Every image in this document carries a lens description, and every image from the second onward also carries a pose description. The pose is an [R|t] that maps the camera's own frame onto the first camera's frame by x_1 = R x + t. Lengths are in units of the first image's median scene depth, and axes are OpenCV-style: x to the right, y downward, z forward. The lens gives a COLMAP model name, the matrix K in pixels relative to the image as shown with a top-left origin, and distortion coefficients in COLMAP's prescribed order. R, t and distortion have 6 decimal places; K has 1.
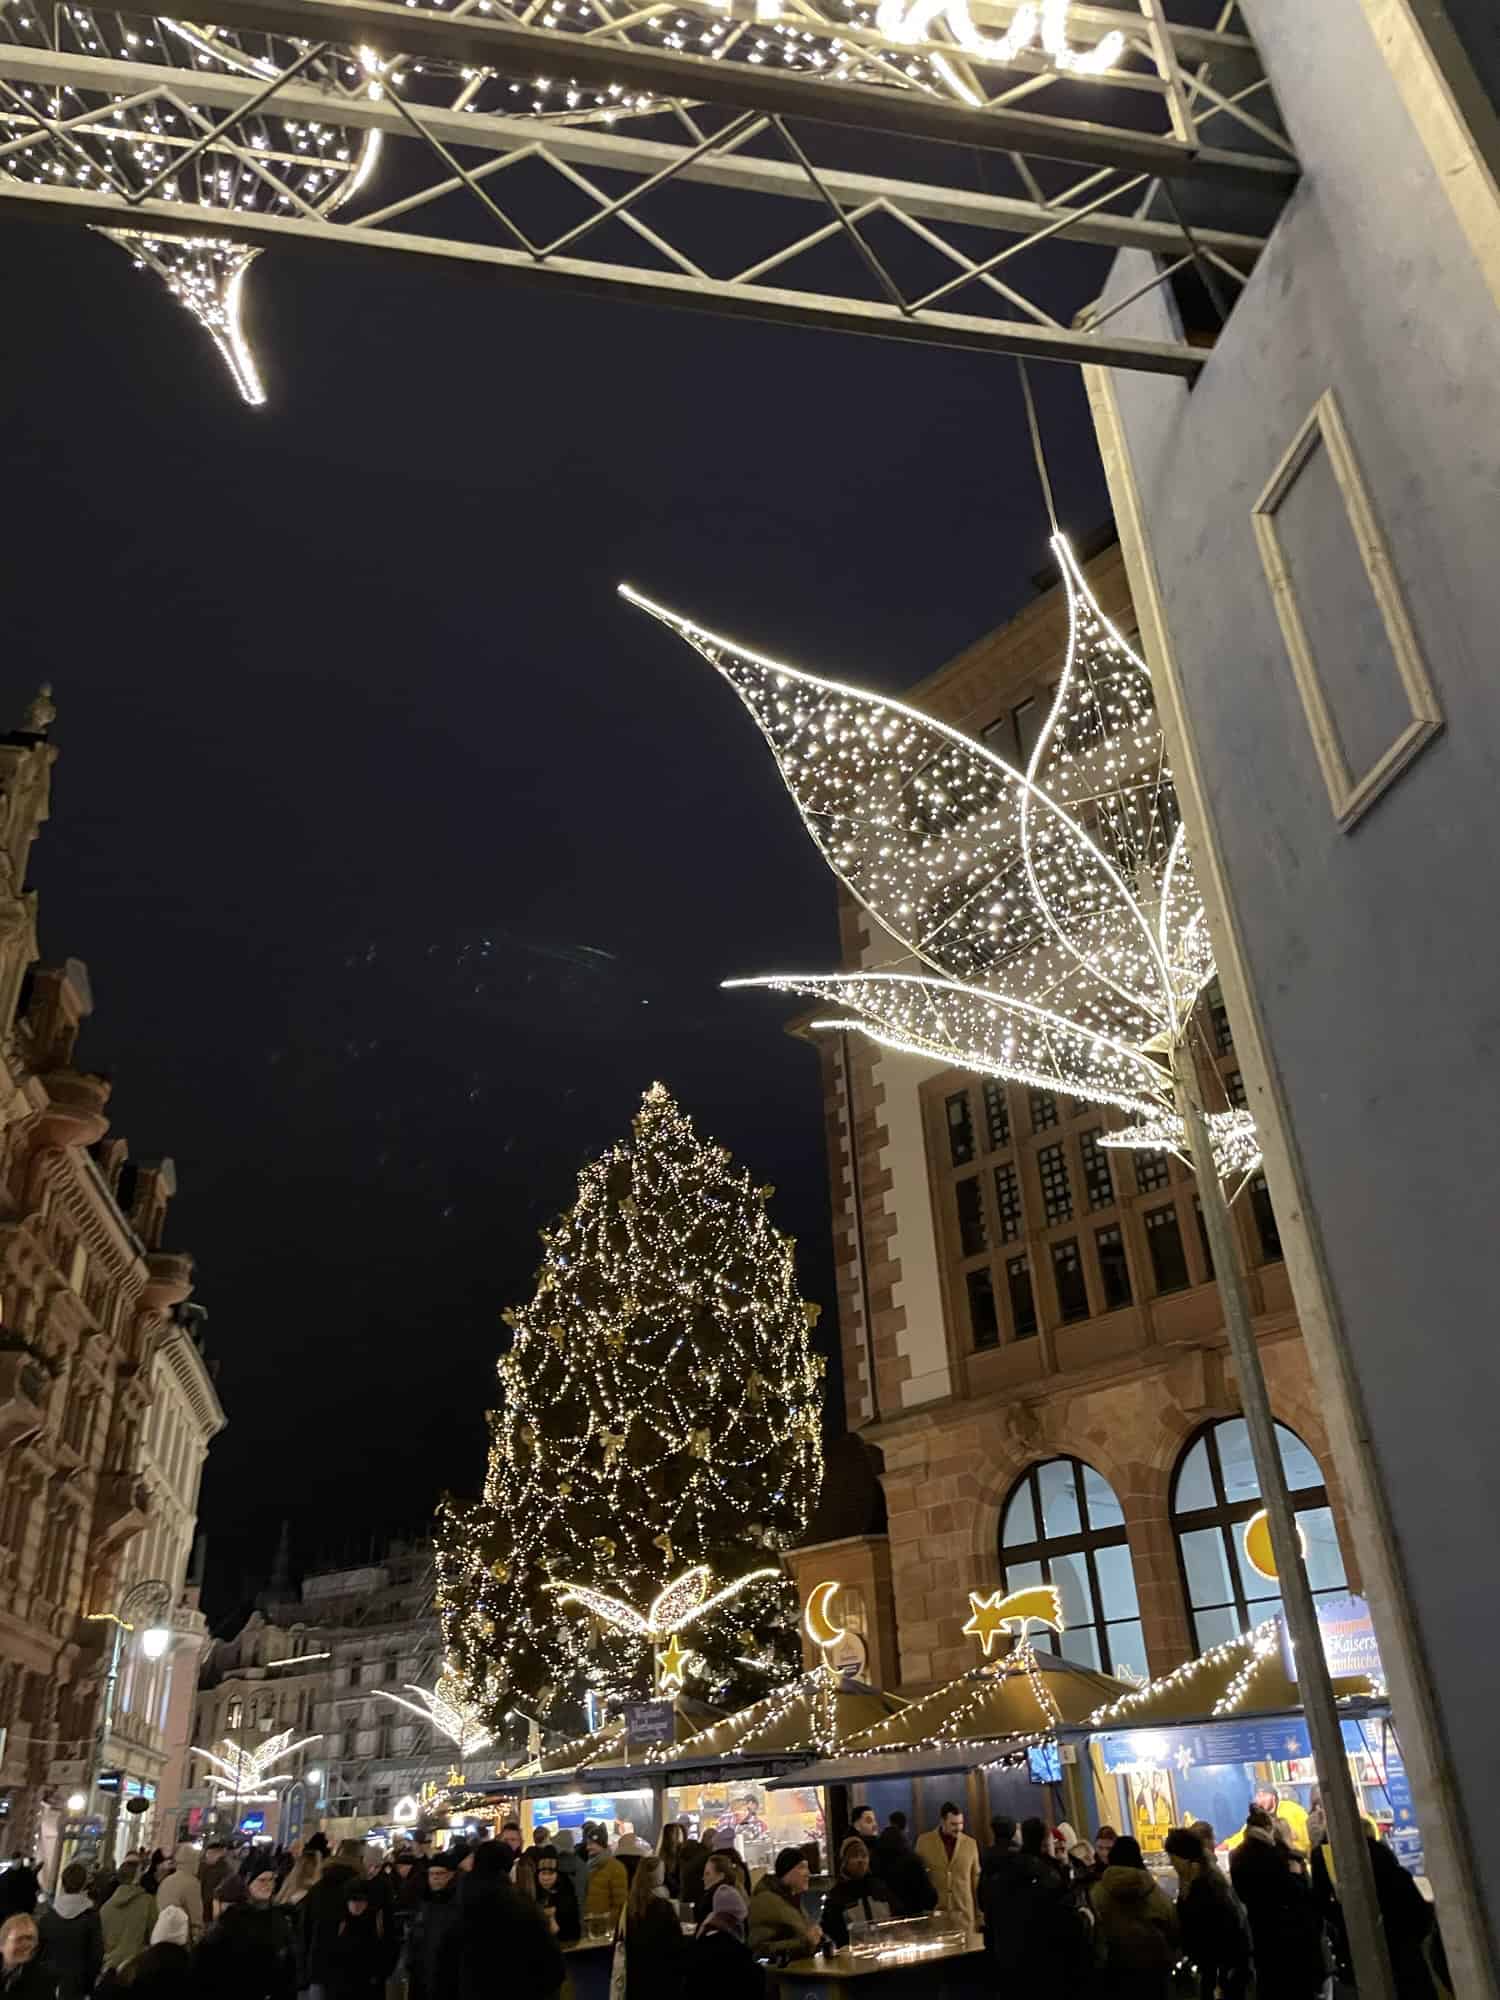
lens RADIAL K [[1473.2, 0, 750.0], [0, 1473.2, 1000.0], [0, 0, 1]] dist [0.110692, -0.219075]
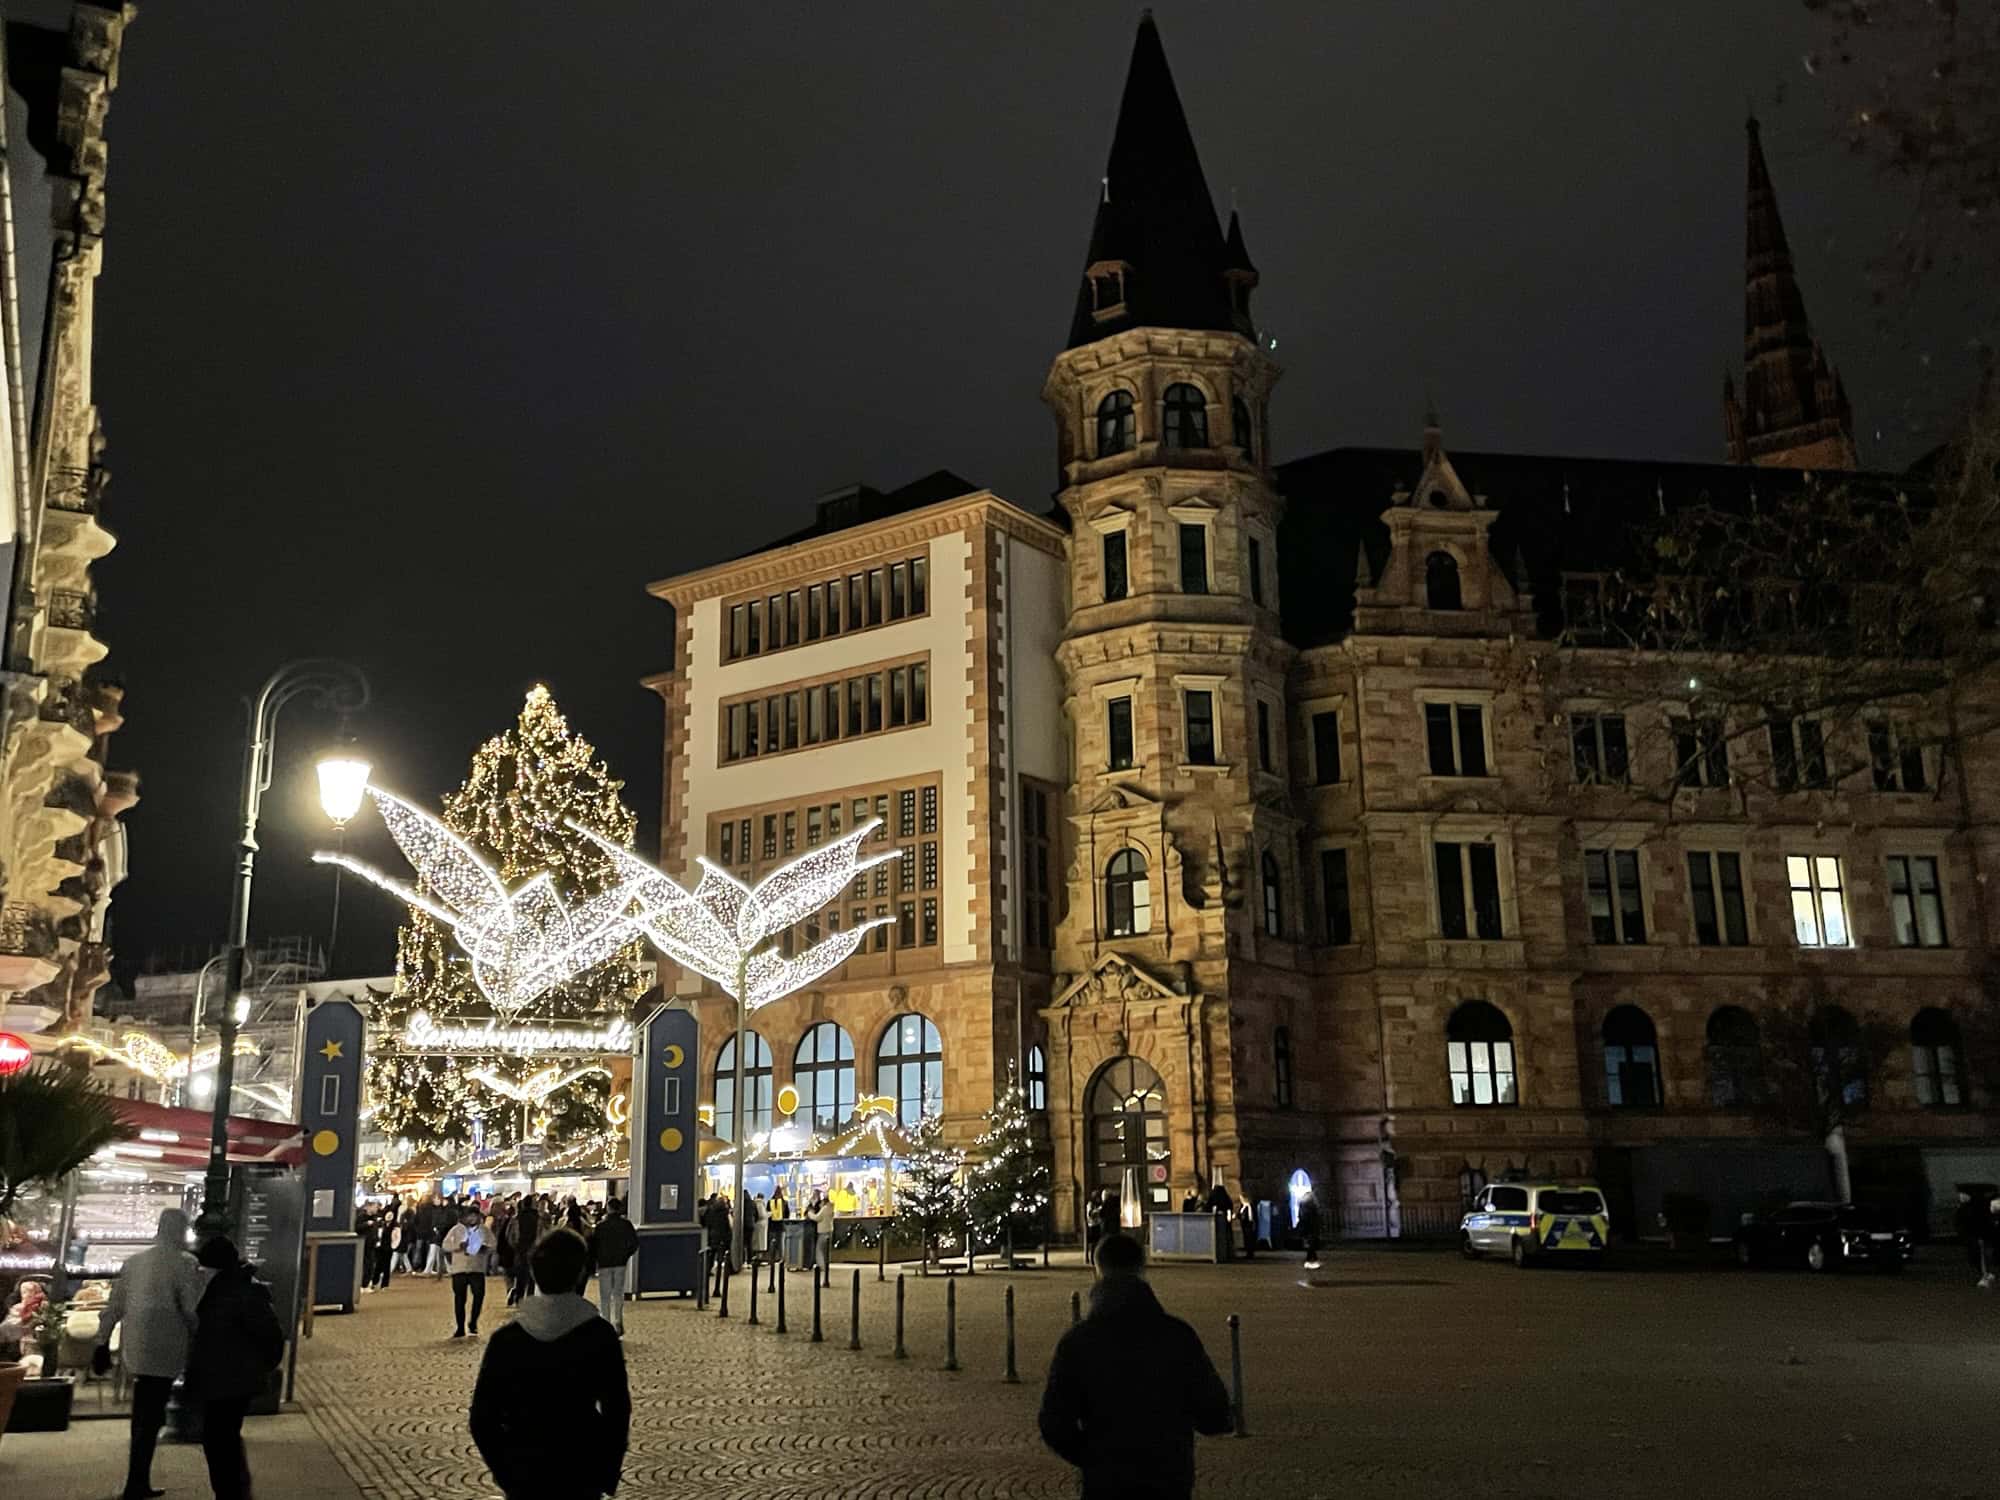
lens RADIAL K [[1816.3, 0, 1000.0], [0, 1816.3, 750.0], [0, 0, 1]] dist [0.126850, -0.270019]
pose [[0.973592, 0.081587, 0.213218, -0.008488], [-0.132992, 0.961812, 0.239229, -0.373755], [-0.185557, -0.261268, 0.947263, -0.696666]]
